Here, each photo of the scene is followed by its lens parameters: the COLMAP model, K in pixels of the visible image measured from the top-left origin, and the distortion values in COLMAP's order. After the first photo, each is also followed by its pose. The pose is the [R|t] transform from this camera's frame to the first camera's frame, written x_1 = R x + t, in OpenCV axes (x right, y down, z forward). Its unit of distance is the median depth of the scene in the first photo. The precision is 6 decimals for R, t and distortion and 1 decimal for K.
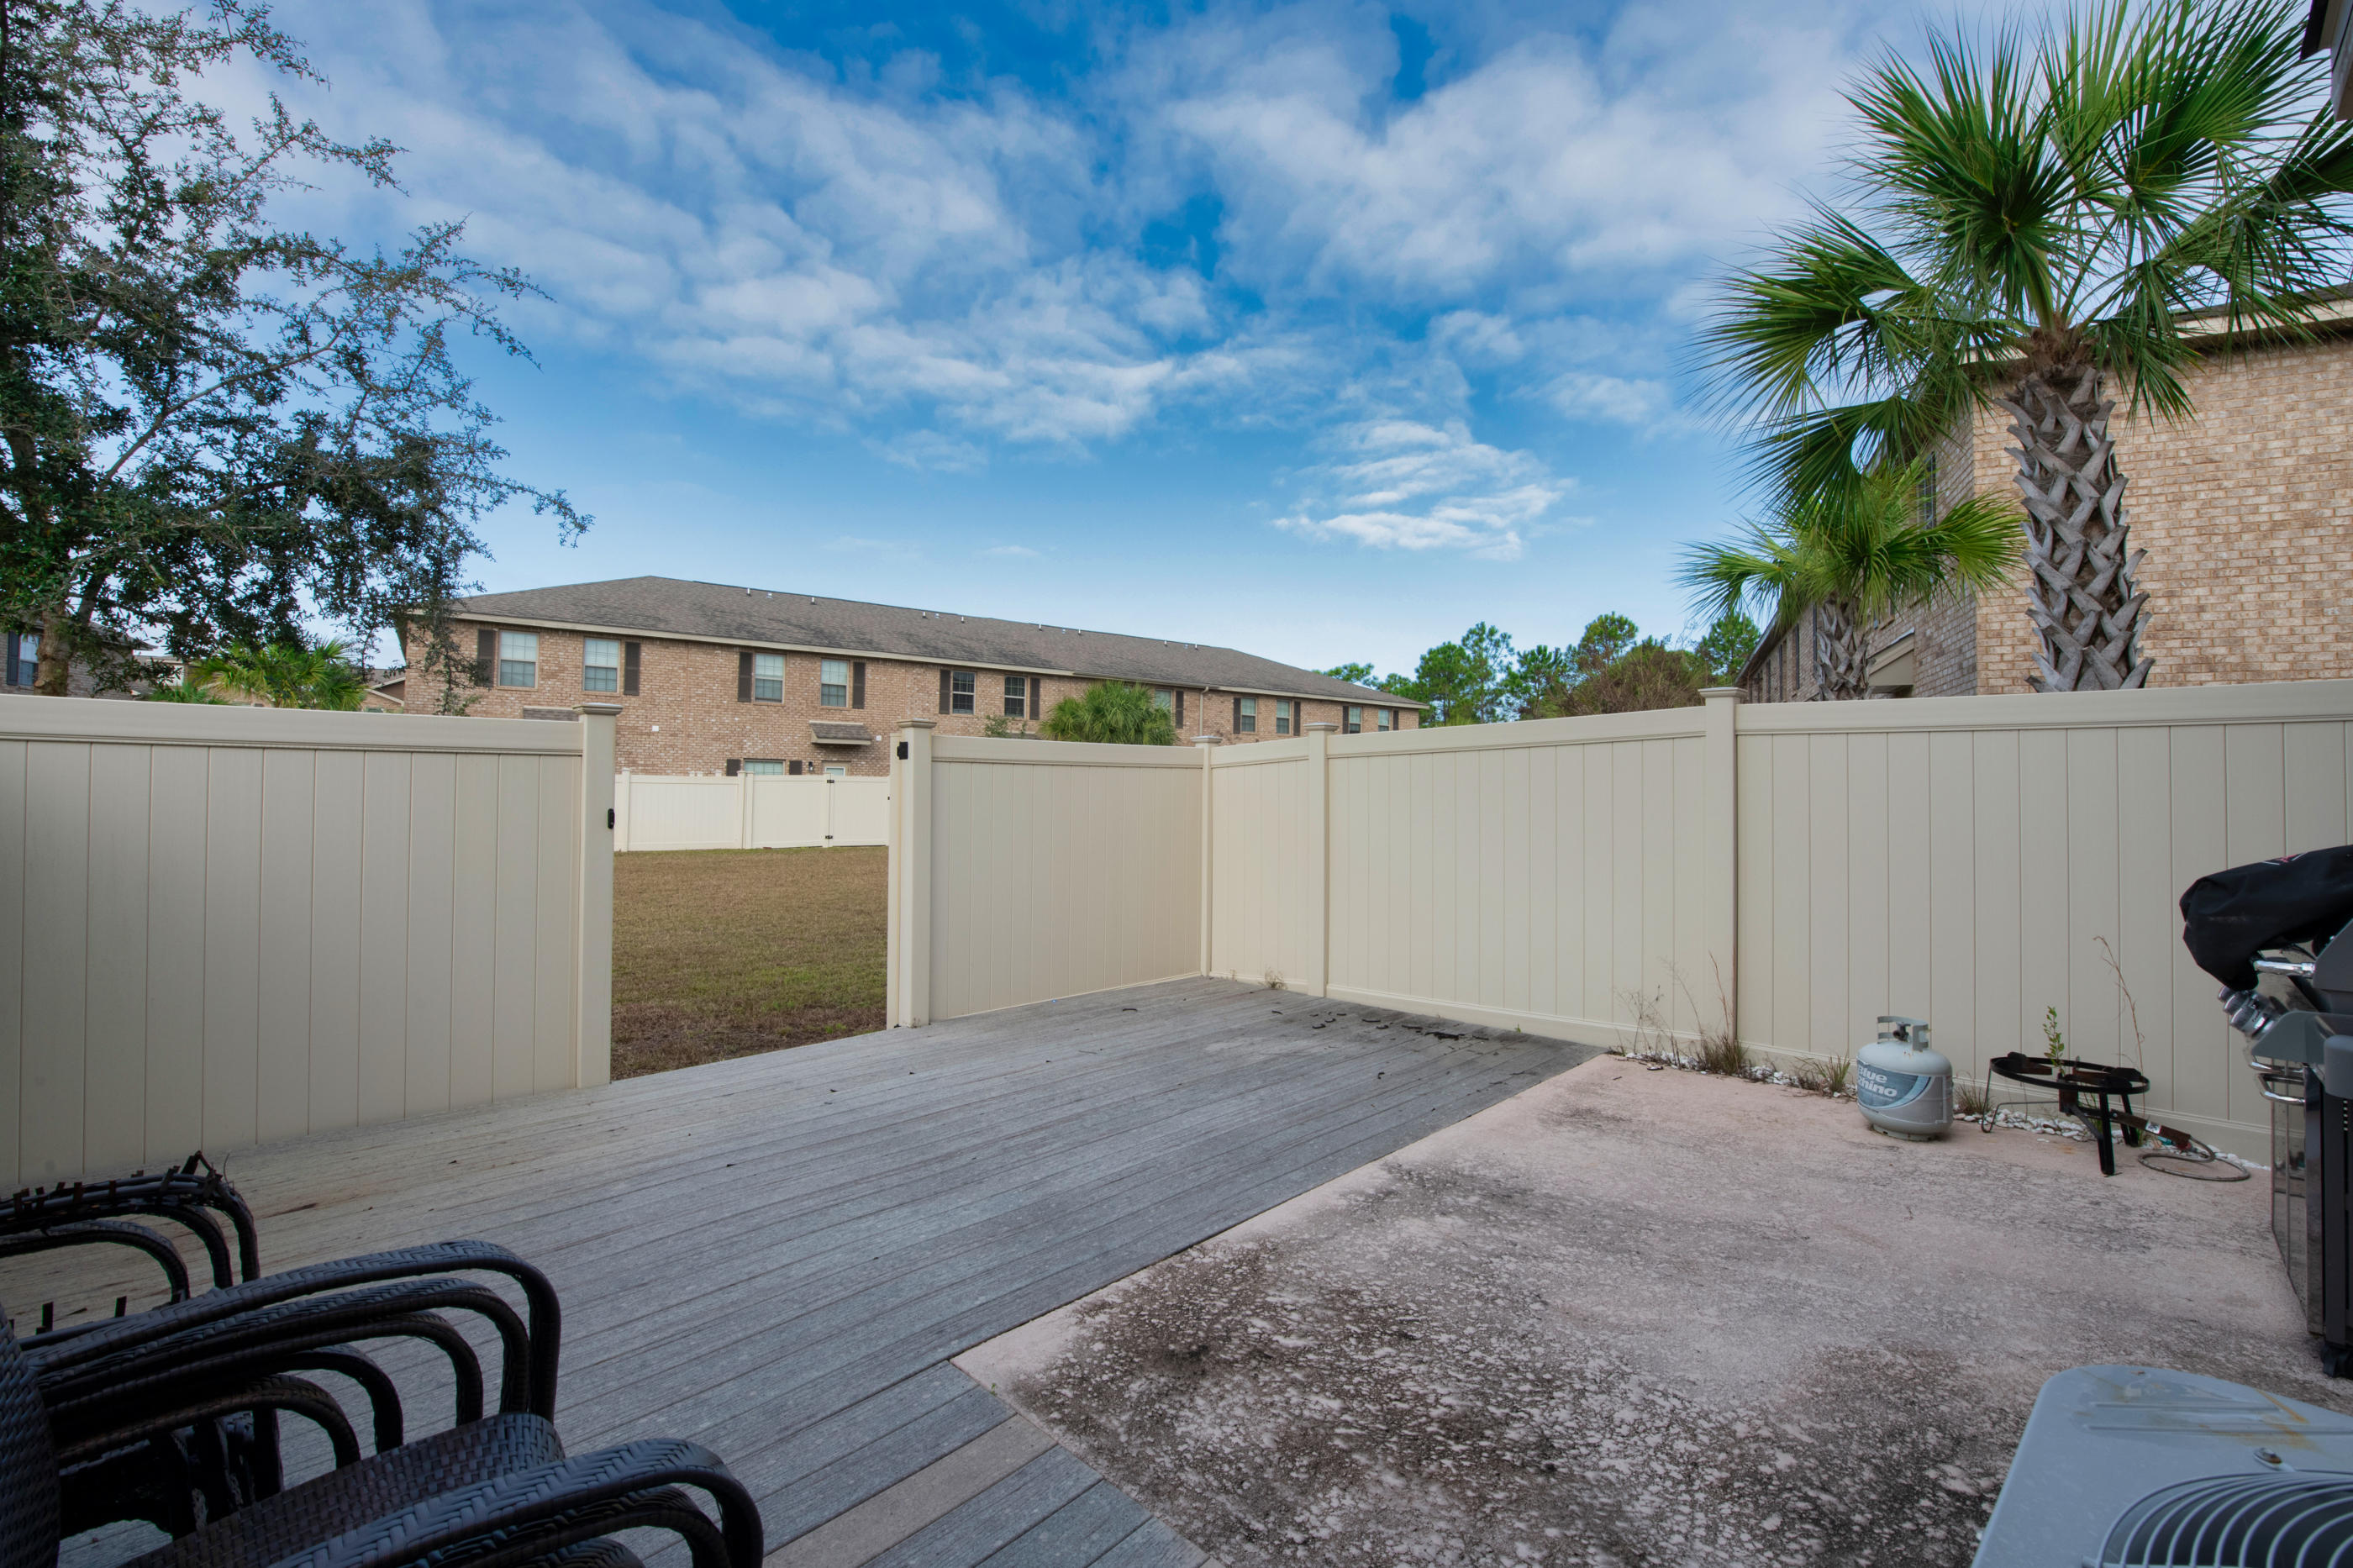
lens RADIAL K [[961.9, 0, 1180.5], [0, 961.9, 774.0], [0, 0, 1]] dist [-0.009716, -0.001972]
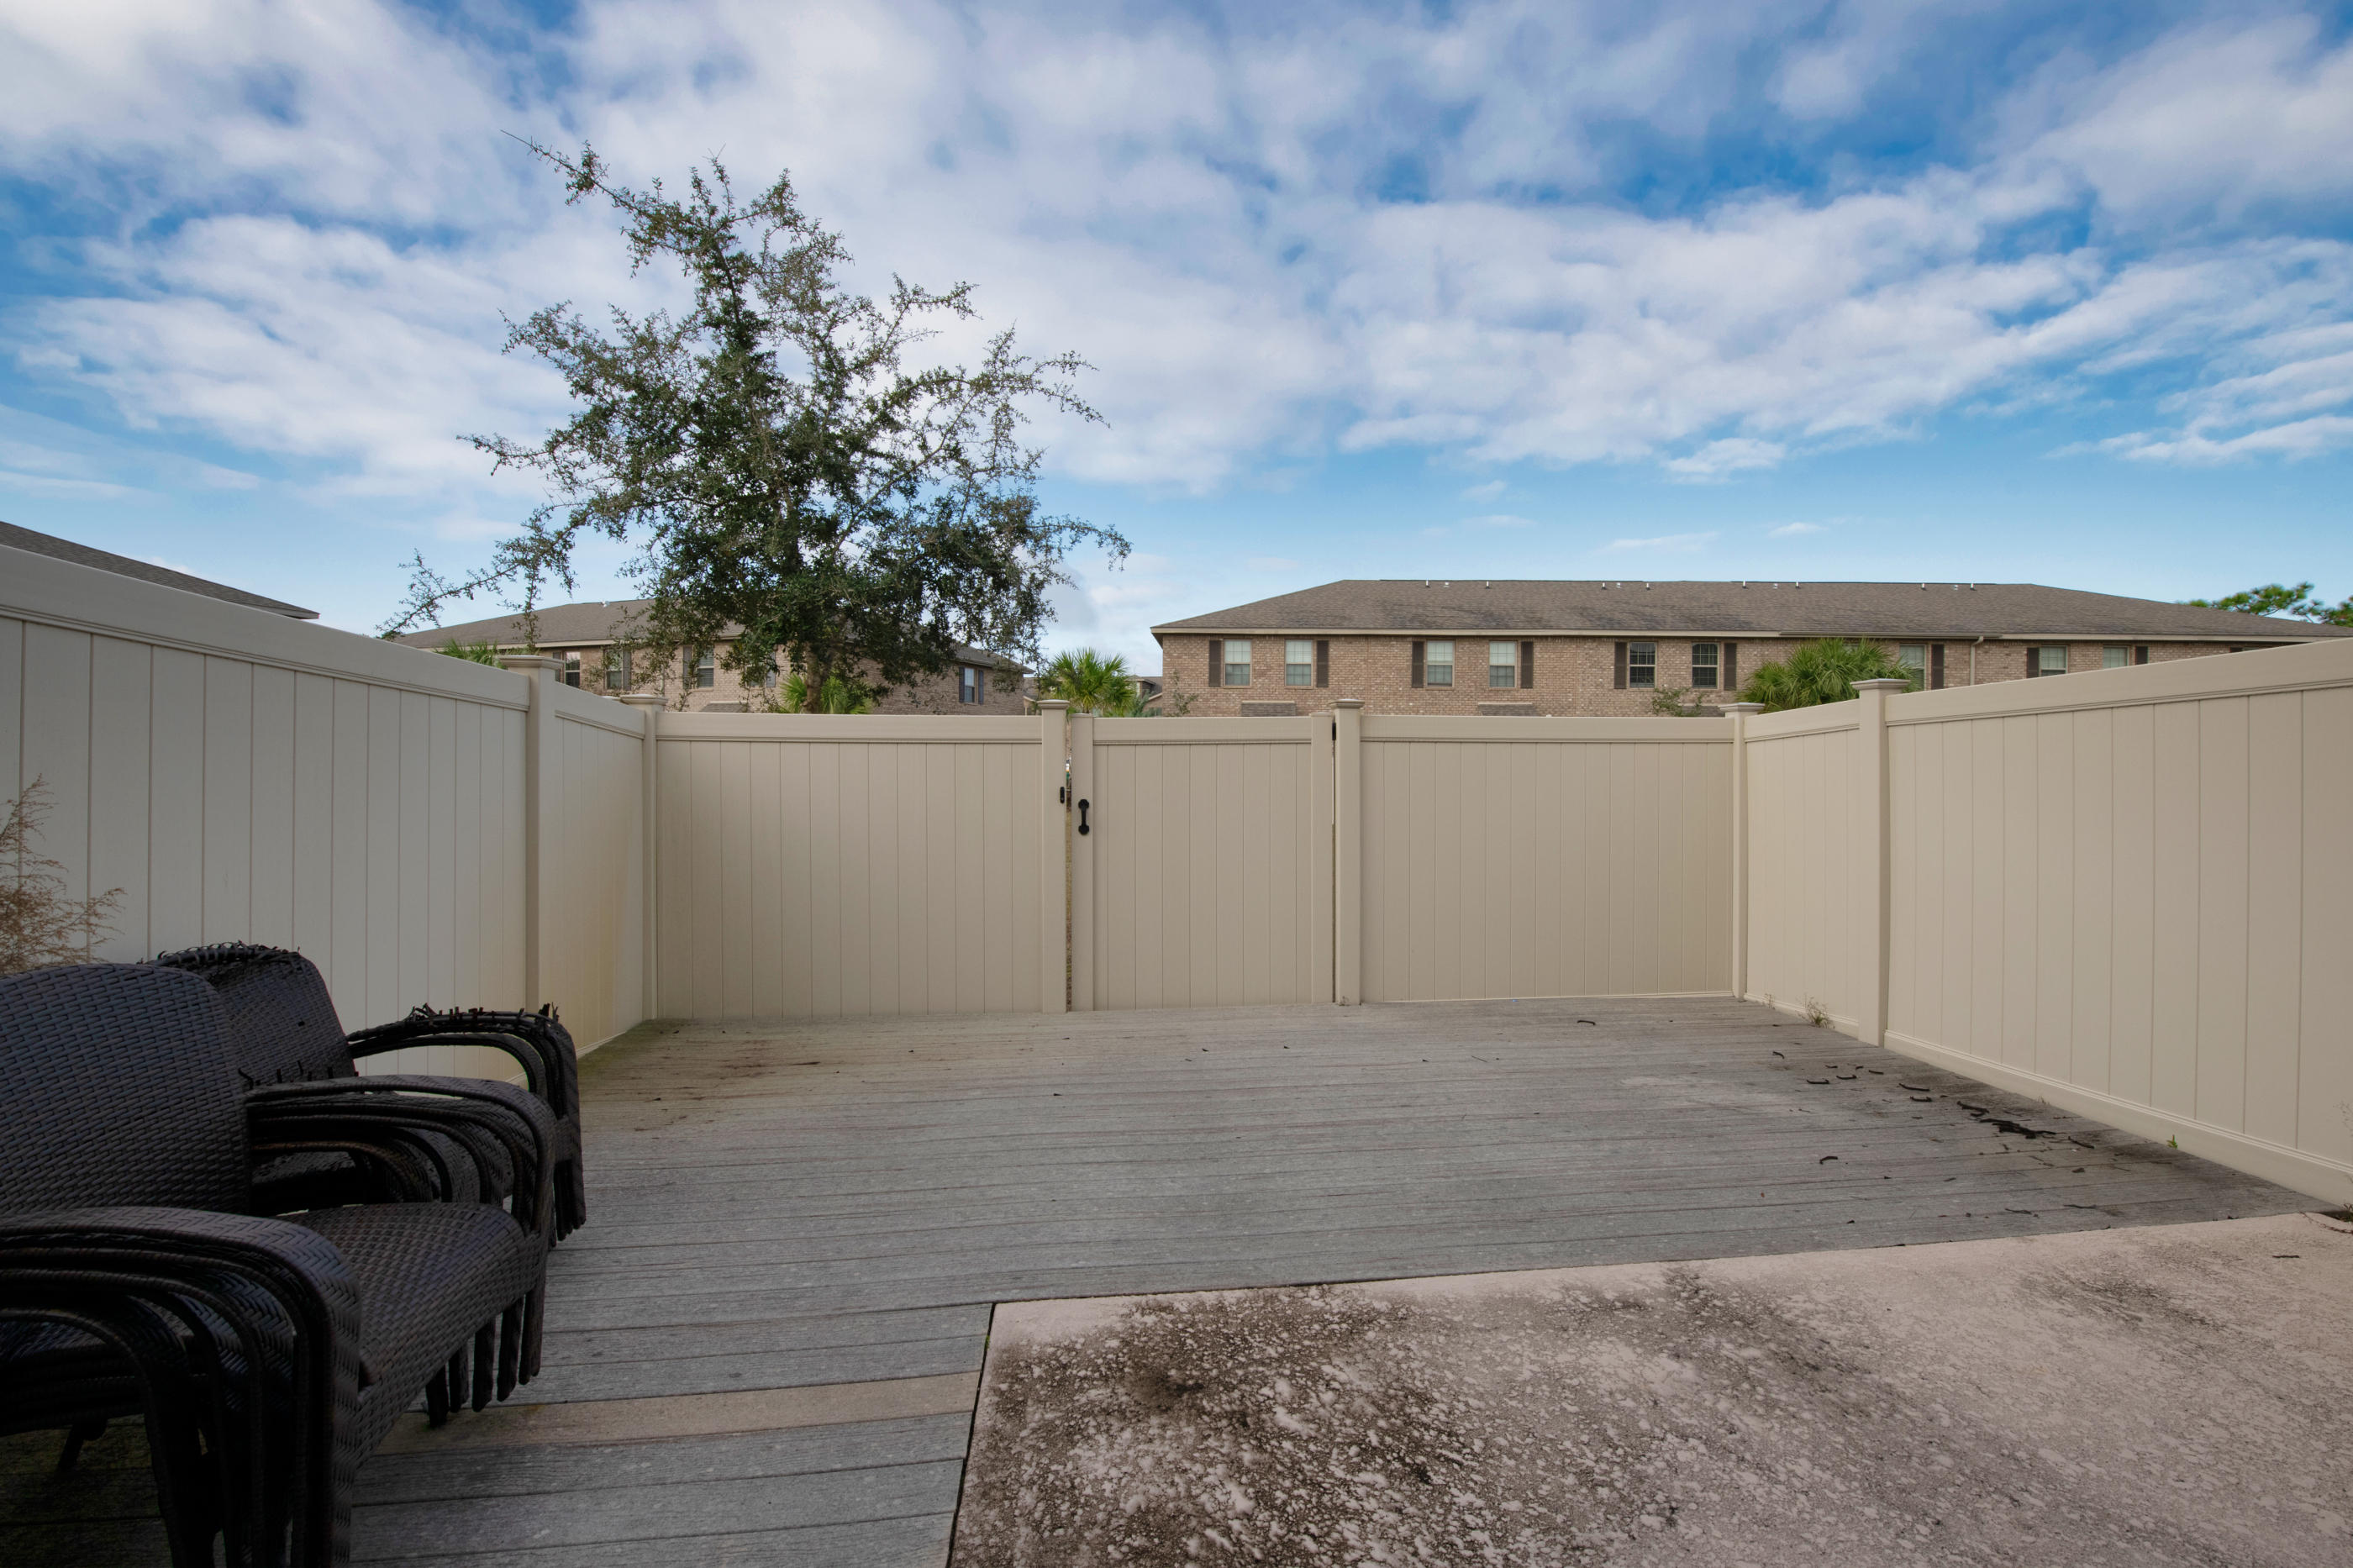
lens RADIAL K [[961.9, 0, 1203.4], [0, 961.9, 774.7], [0, 0, 1]] dist [-0.009716, -0.001972]
pose [[0.794235, 0.000328, -0.607611, 0.278098], [0.012891, 0.999766, 0.017390, 0.002044], [0.607474, -0.021644, 0.794045, 0.142230]]
